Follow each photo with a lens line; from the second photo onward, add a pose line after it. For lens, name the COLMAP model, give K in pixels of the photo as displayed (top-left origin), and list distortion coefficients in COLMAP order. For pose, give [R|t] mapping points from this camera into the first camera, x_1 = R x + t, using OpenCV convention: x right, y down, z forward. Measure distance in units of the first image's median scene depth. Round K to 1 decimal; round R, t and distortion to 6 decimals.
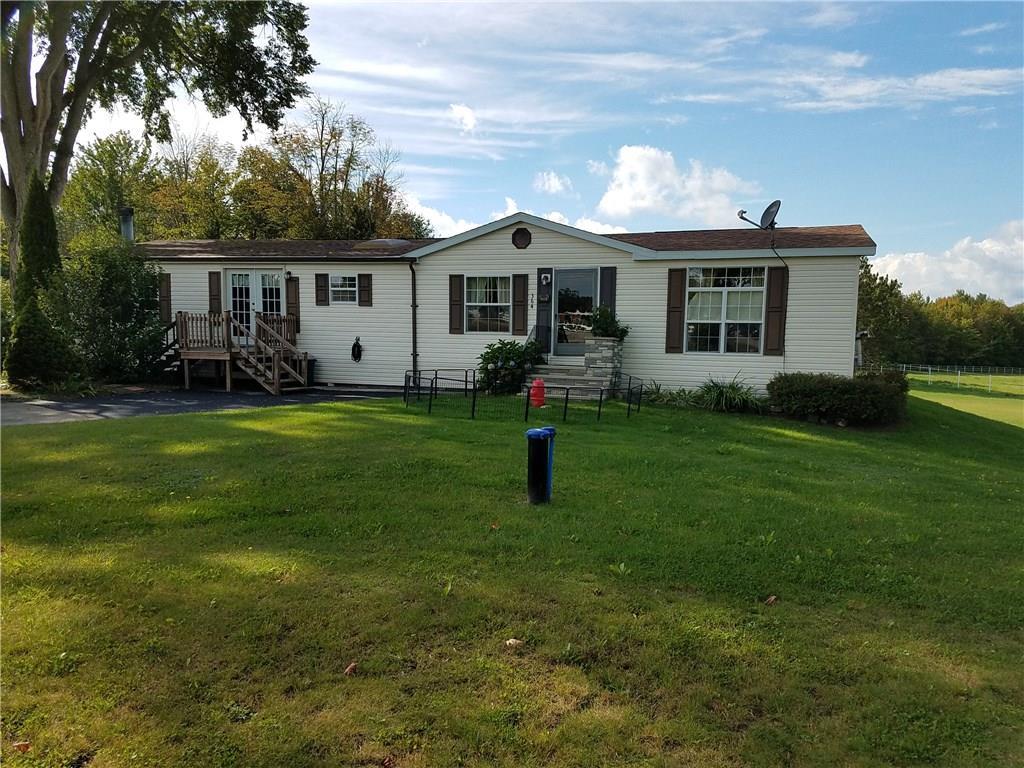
lens RADIAL K [[925.1, 0, 512.0], [0, 925.1, 384.0], [0, 0, 1]] dist [0.012407, 0.005984]
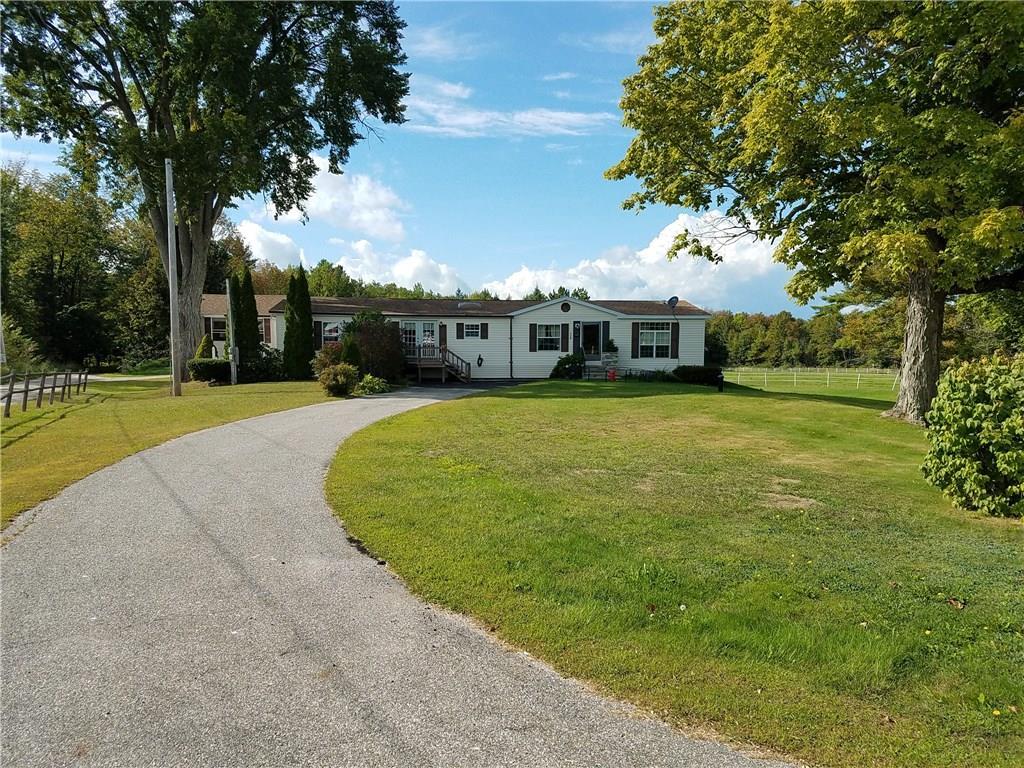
lens RADIAL K [[925.1, 0, 512.0], [0, 925.1, 384.0], [0, 0, 1]] dist [0.012407, 0.005984]
pose [[0.907779, -0.041126, 0.417427, -0.929417], [0.040041, 0.999133, 0.011358, -0.006744], [-0.417533, 0.006404, 0.908639, -0.836977]]
